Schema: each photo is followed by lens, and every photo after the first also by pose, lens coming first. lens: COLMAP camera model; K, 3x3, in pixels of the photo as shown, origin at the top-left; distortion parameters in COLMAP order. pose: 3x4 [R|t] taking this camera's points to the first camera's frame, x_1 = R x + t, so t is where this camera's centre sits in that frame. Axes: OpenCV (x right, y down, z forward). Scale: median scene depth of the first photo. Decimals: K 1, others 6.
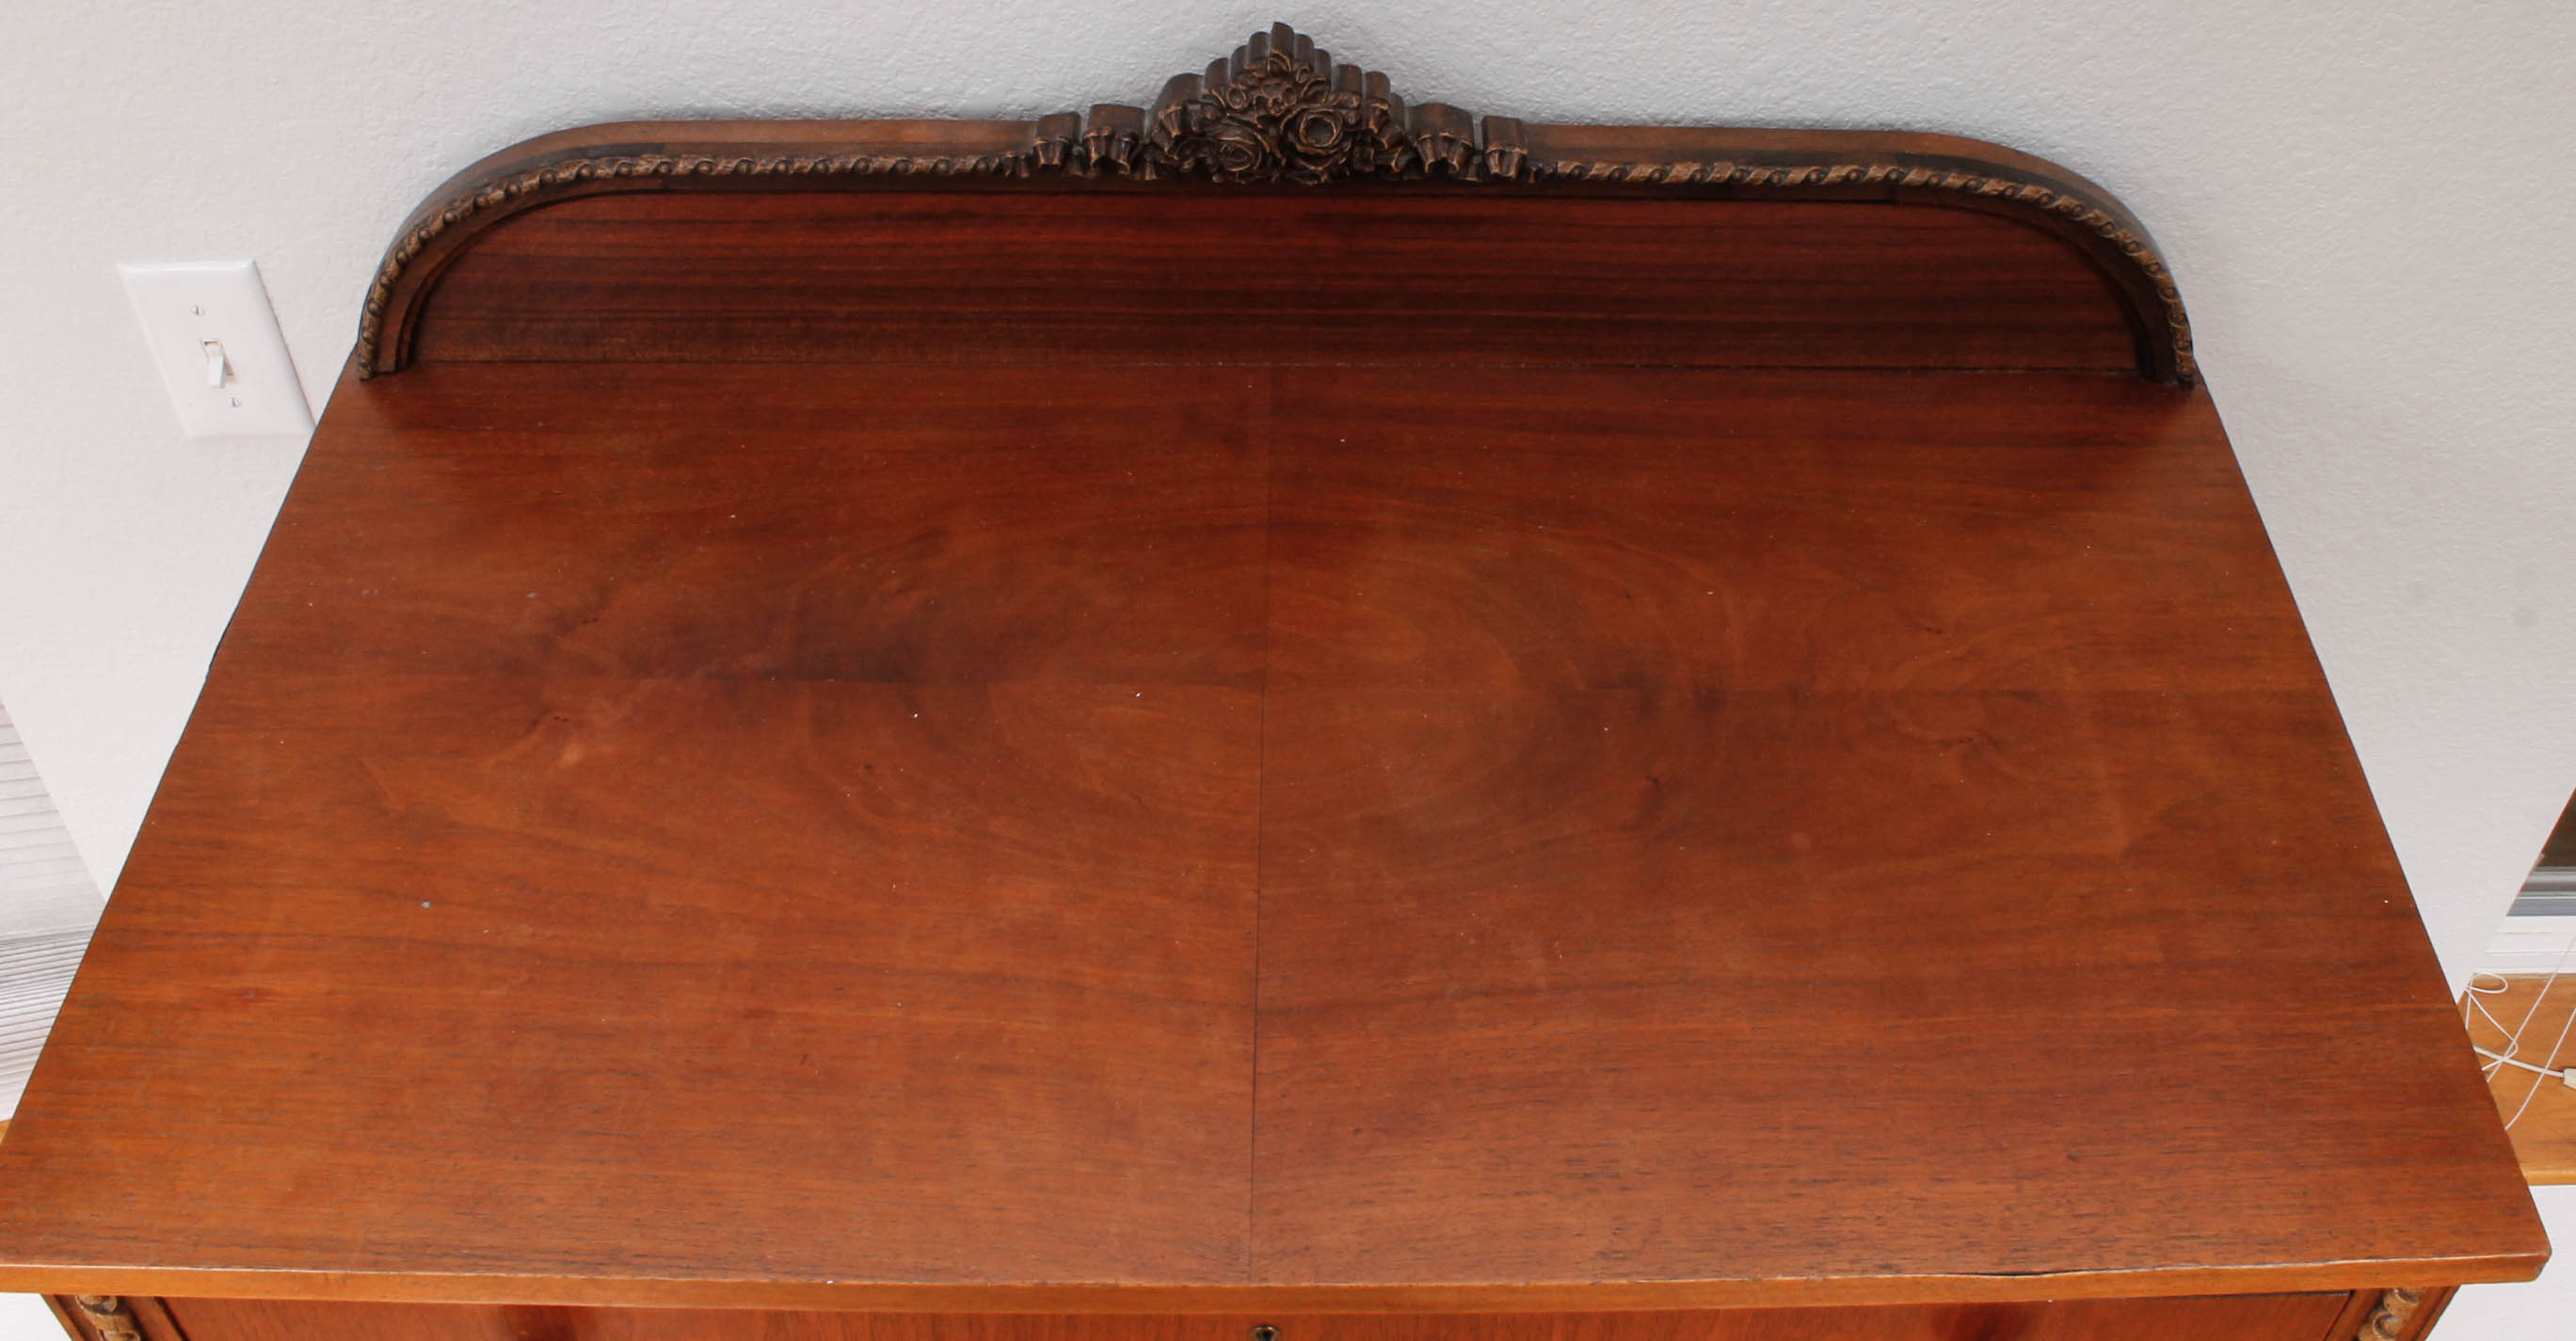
lens RADIAL K [[2478.2, 0, 1371.1], [0, 2478.2, 439.4], [0, 0, 1]] dist [-0.186142, 0.202202]
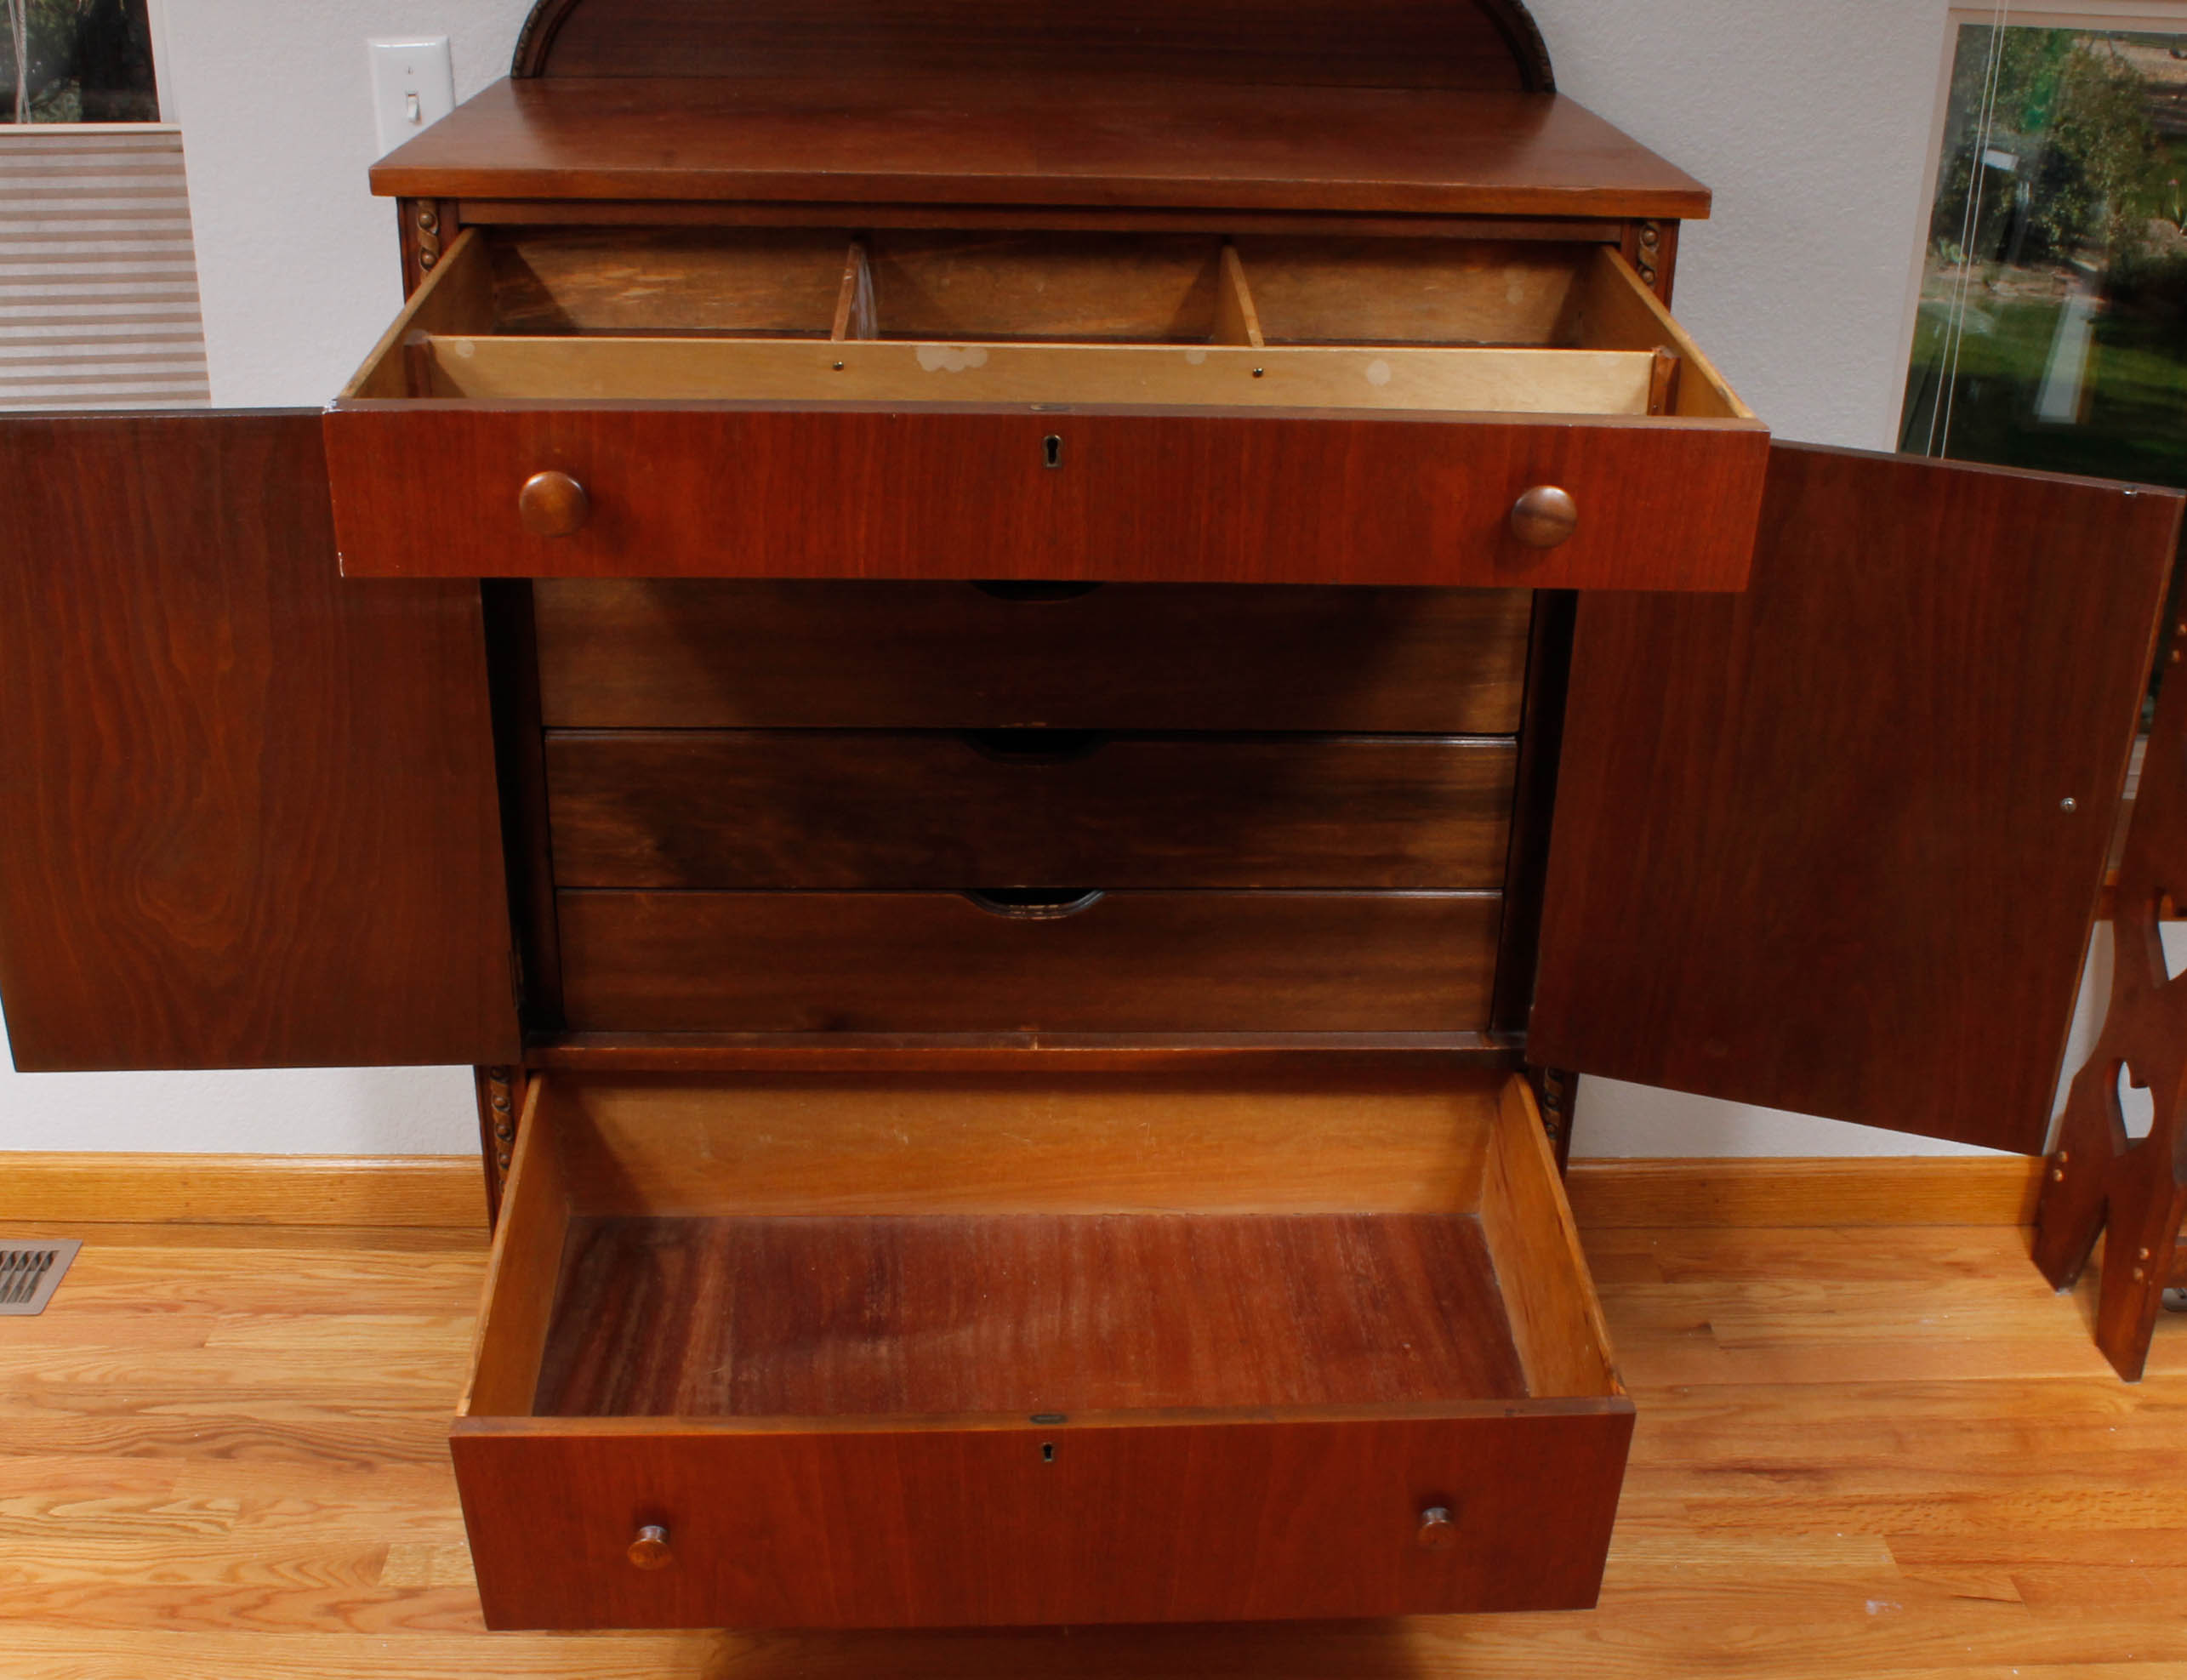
lens RADIAL K [[2466.9, 0, 1093.5], [0, 2466.9, 840.0], [0, 0, 1]] dist [-0.152400, 0.149776]
pose [[0.999840, -0.008364, 0.015815, -0.030335], [0.012700, 0.954438, -0.298138, 1.091036], [-0.012601, 0.298291, 0.954392, -0.546858]]
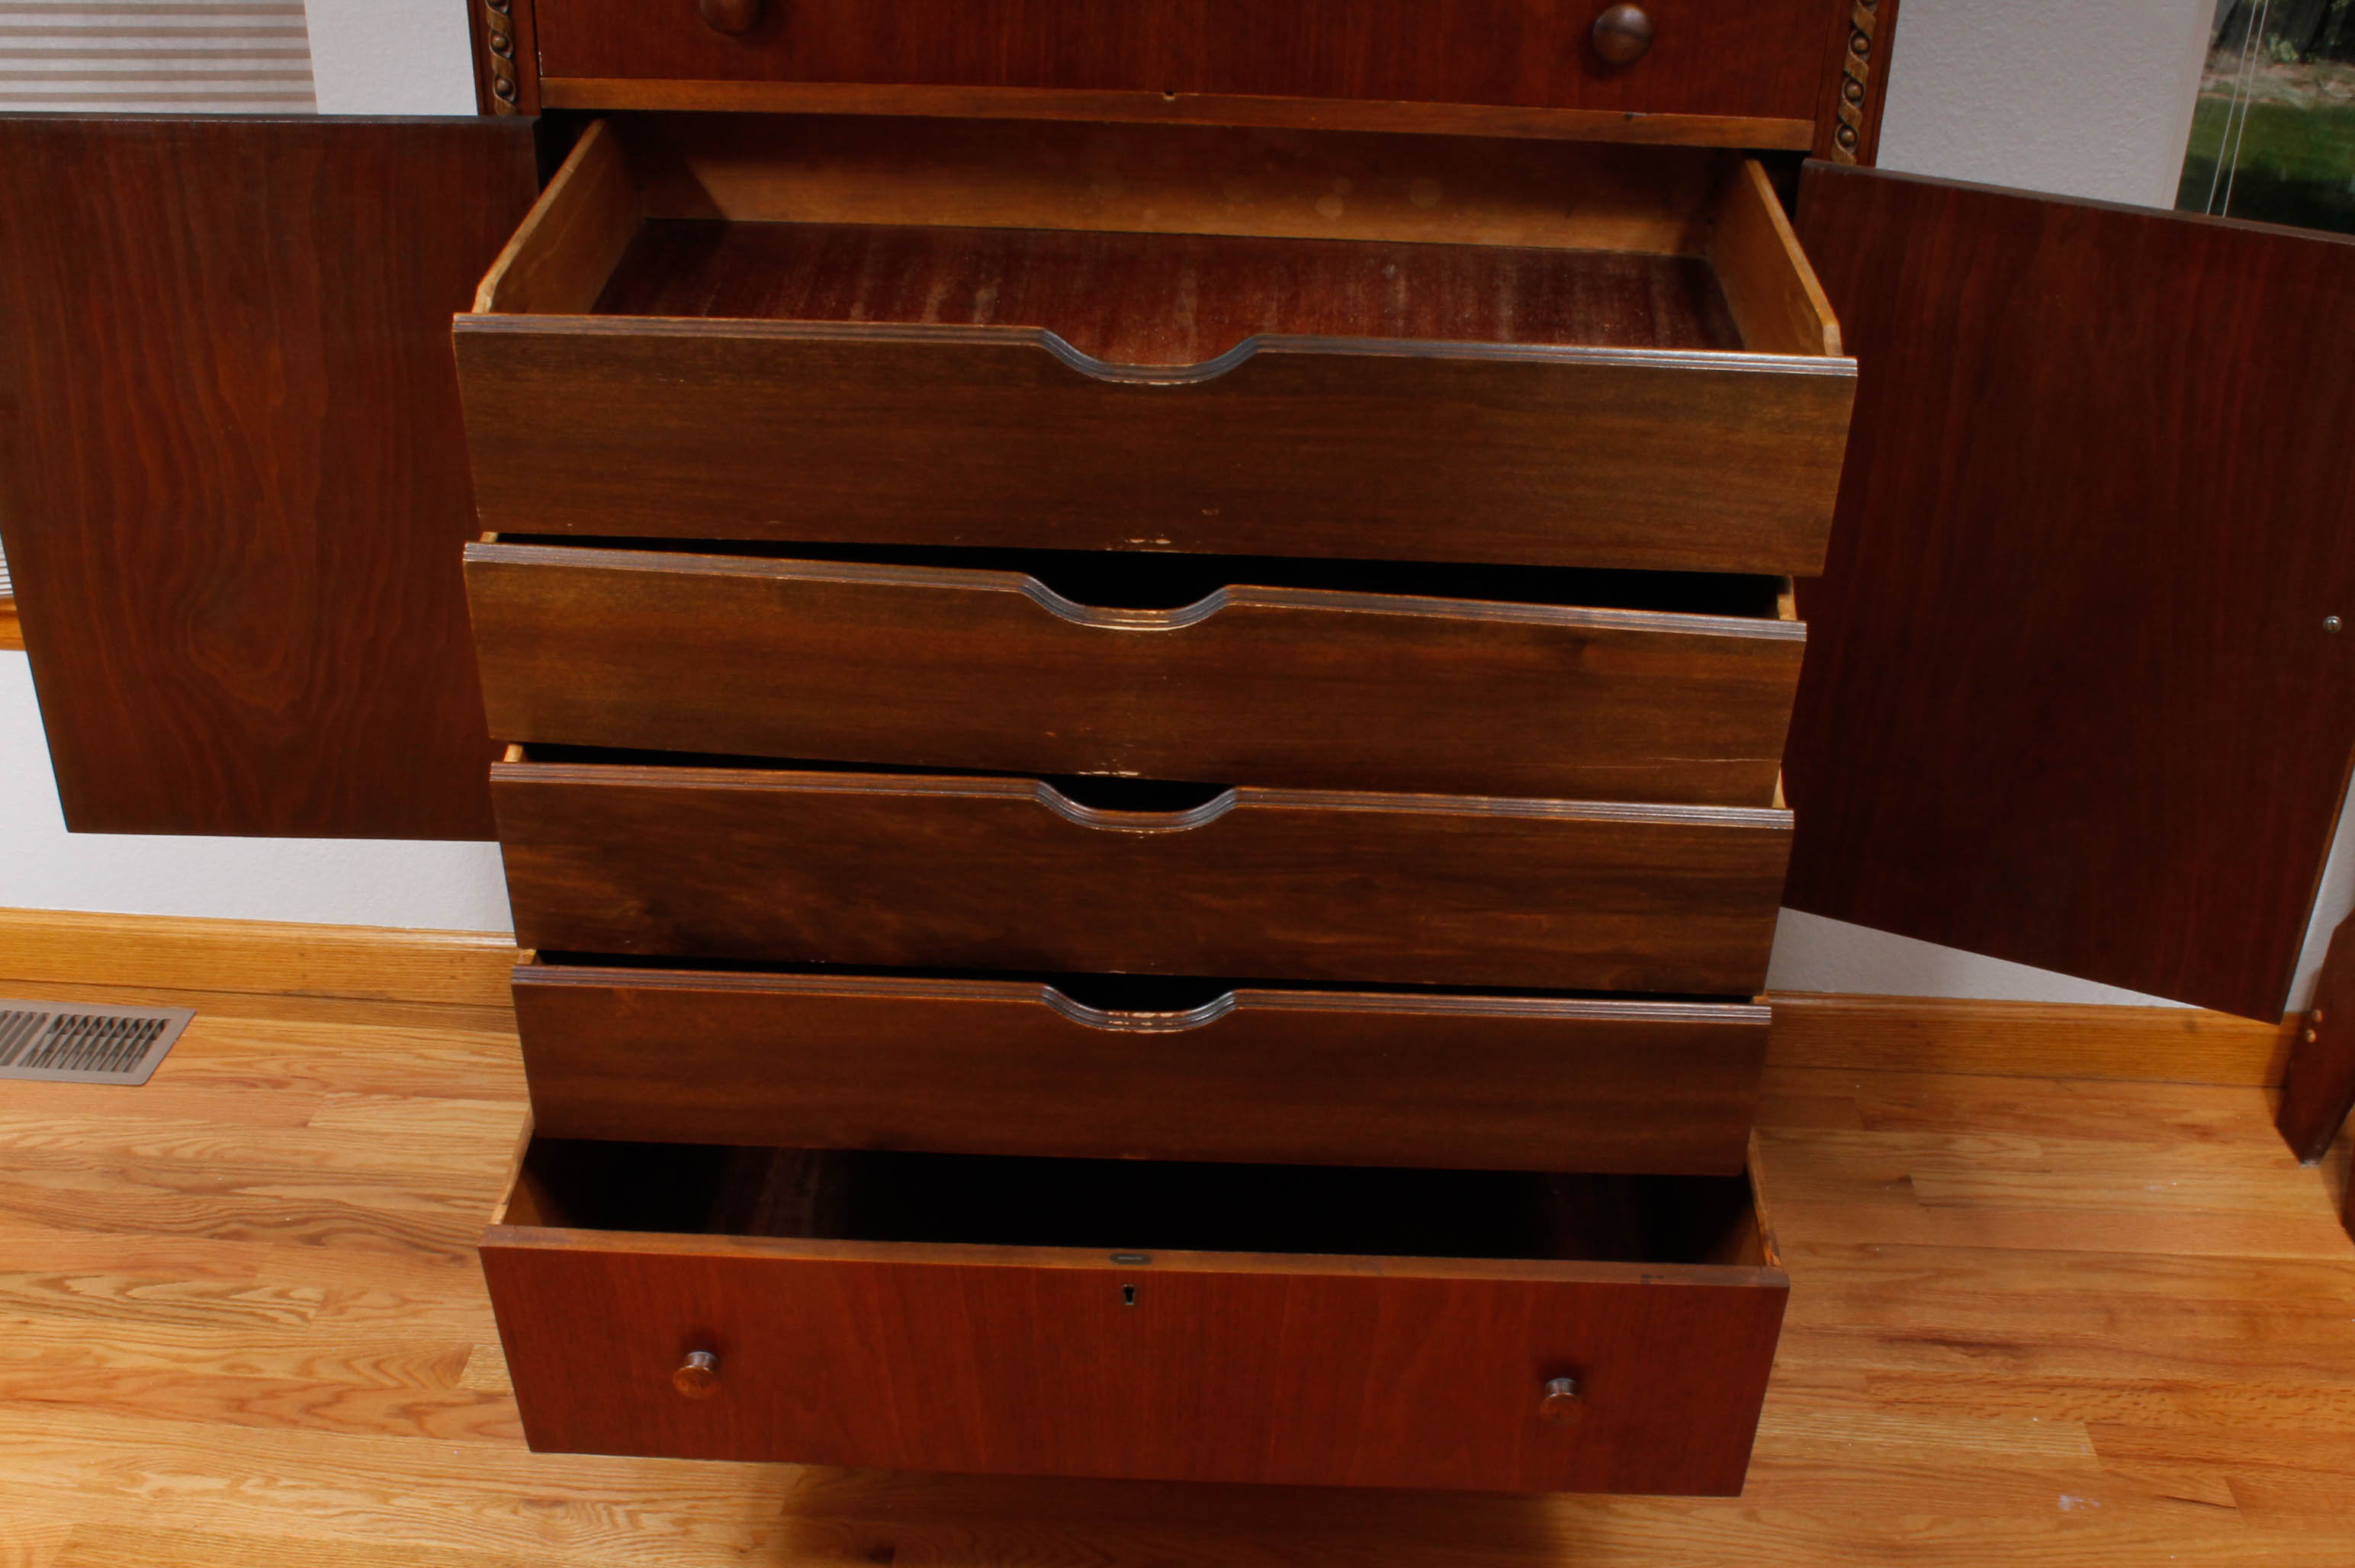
lens RADIAL K [[2476.2, 0, 1177.5], [0, 2476.2, 784.0], [0, 0, 1]] dist [-0.134203, 0.155138]
pose [[0.997968, 0.029675, -0.056390, 0.055993], [-0.042357, 0.970067, -0.239116, 1.053393], [0.047606, 0.241018, 0.969352, -0.398326]]
